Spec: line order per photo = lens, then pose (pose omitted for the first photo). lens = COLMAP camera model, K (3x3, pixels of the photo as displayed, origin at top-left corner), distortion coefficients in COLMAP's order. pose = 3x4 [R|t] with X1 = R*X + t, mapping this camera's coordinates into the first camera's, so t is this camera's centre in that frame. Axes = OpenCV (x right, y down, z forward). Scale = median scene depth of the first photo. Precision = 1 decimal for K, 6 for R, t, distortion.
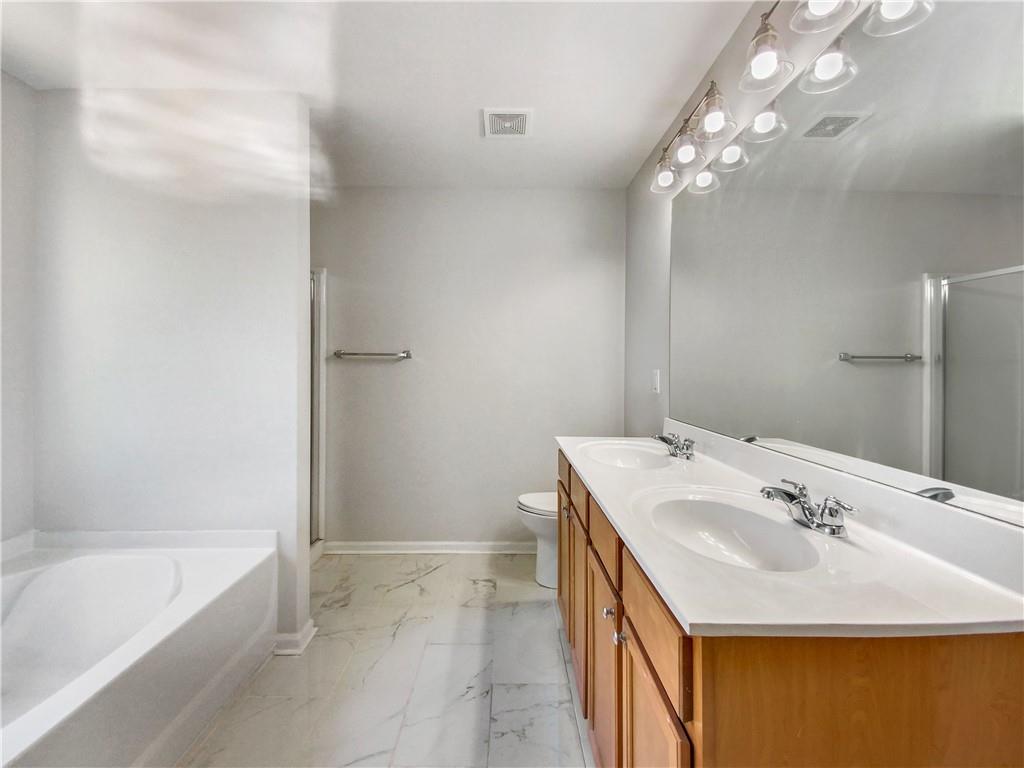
lens RADIAL K [[414.4, 0, 509.3], [0, 414.4, 370.2], [0, 0, 1]] dist [0.000539, -0.000027]
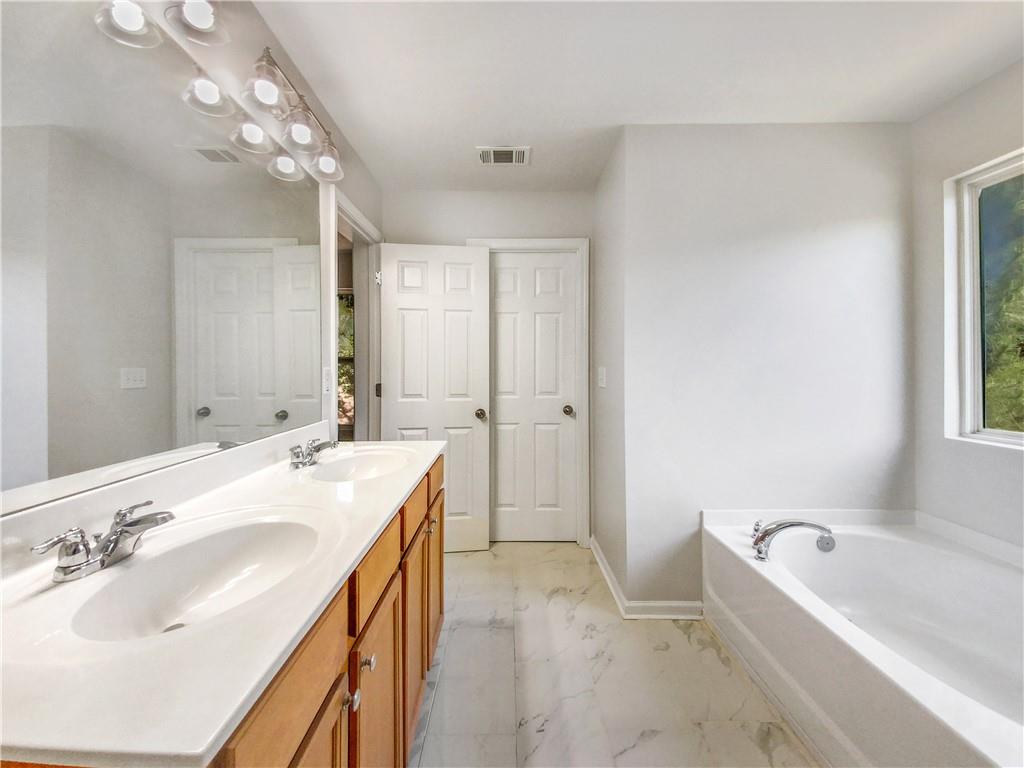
lens RADIAL K [[414.4, 0, 509.3], [0, 414.4, 370.2], [0, 0, 1]] dist [0.000539, -0.000027]
pose [[-0.999943, 0.002741, 0.010315, -0.040255], [0.002777, 0.999990, 0.003533, 0.008423], [-0.010305, 0.003561, -0.999941, 1.840334]]
